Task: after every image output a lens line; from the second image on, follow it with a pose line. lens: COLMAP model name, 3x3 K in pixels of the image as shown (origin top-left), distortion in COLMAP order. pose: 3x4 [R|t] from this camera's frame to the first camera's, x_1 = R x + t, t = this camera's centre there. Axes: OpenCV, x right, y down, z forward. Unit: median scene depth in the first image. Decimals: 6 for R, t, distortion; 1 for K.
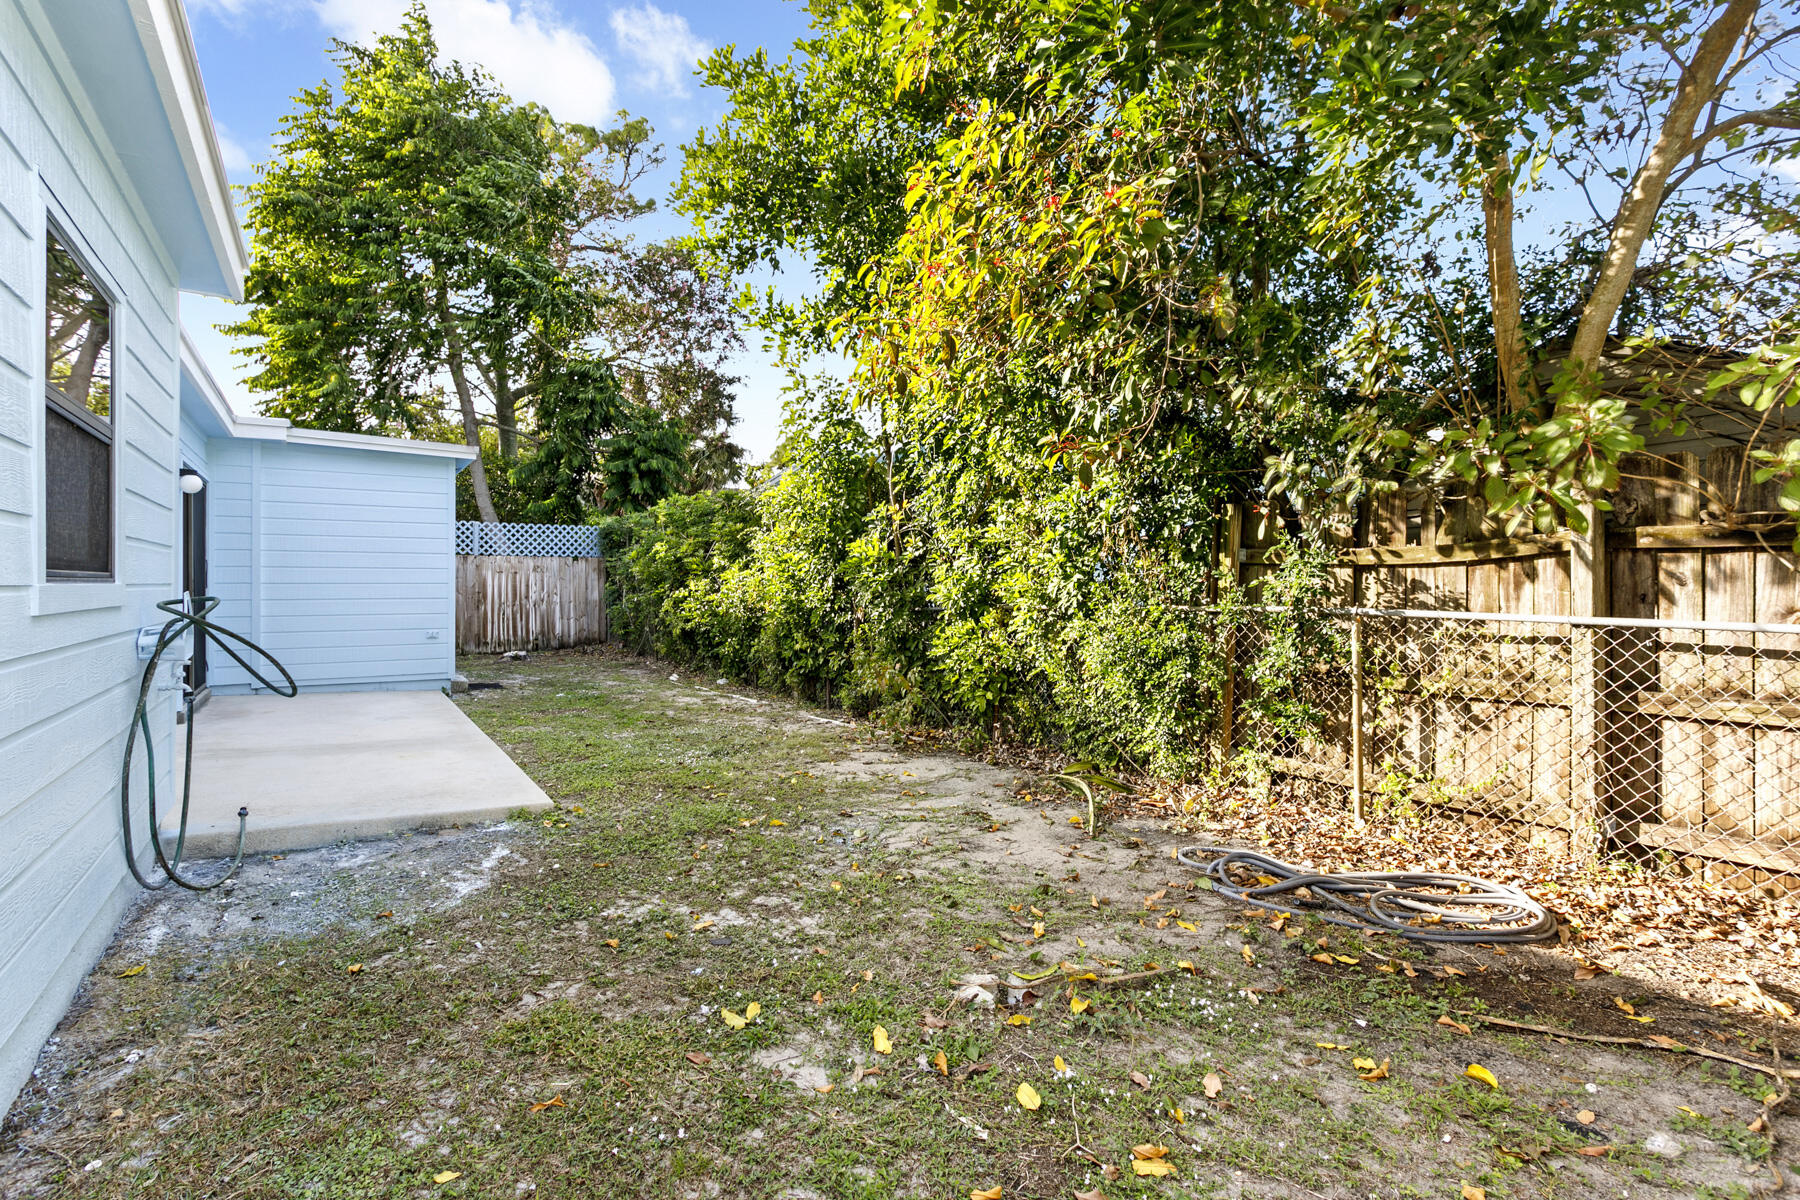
lens RADIAL K [[877.3, 0, 885.9], [0, 877.3, 586.3], [0, 0, 1]] dist [-0.002067, -0.002488]
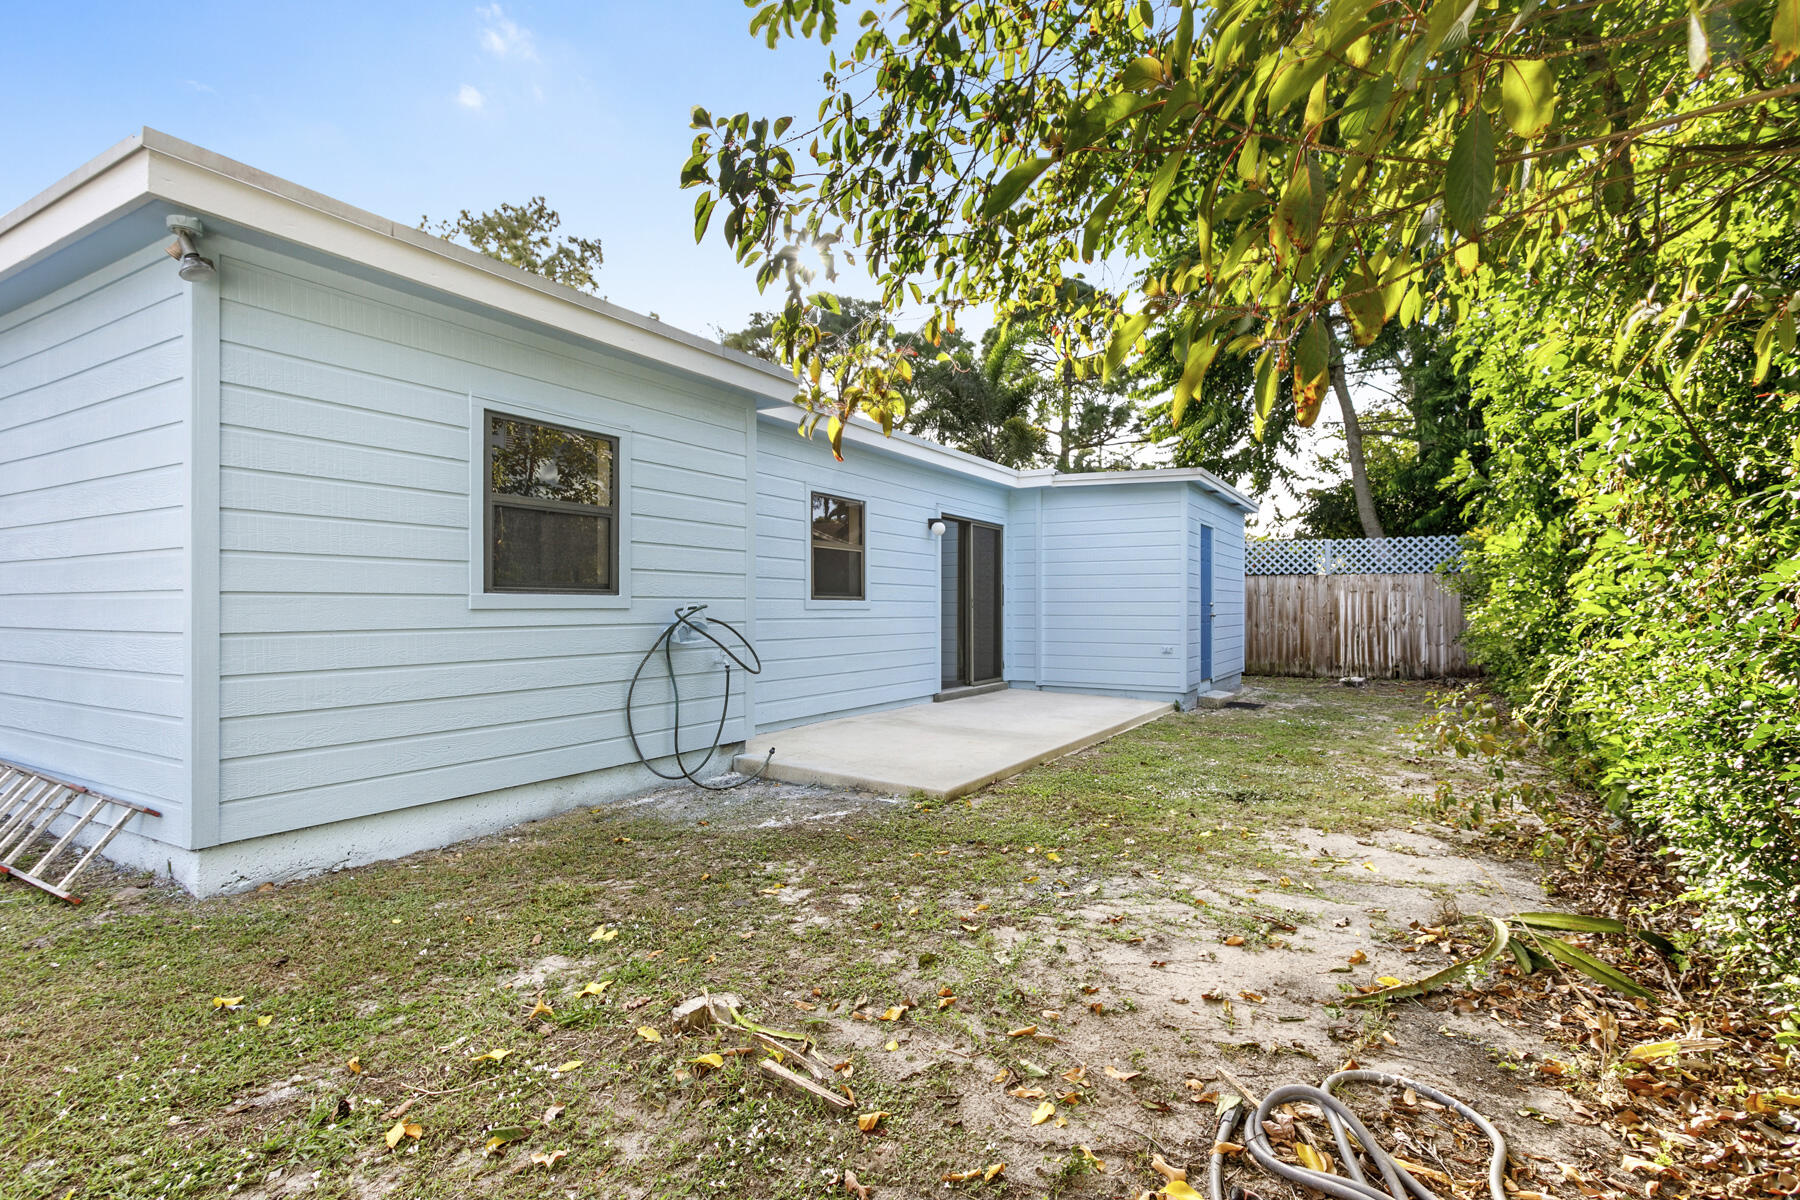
lens RADIAL K [[893.8, 0, 874.4], [0, 893.8, 591.0], [0, 0, 1]] dist [-0.004547, -0.000405]
pose [[0.441470, -0.015684, -0.897139, 0.779468], [-0.004767, 0.999792, -0.019824, 0.019294], [0.897263, 0.013028, 0.441304, 0.533642]]
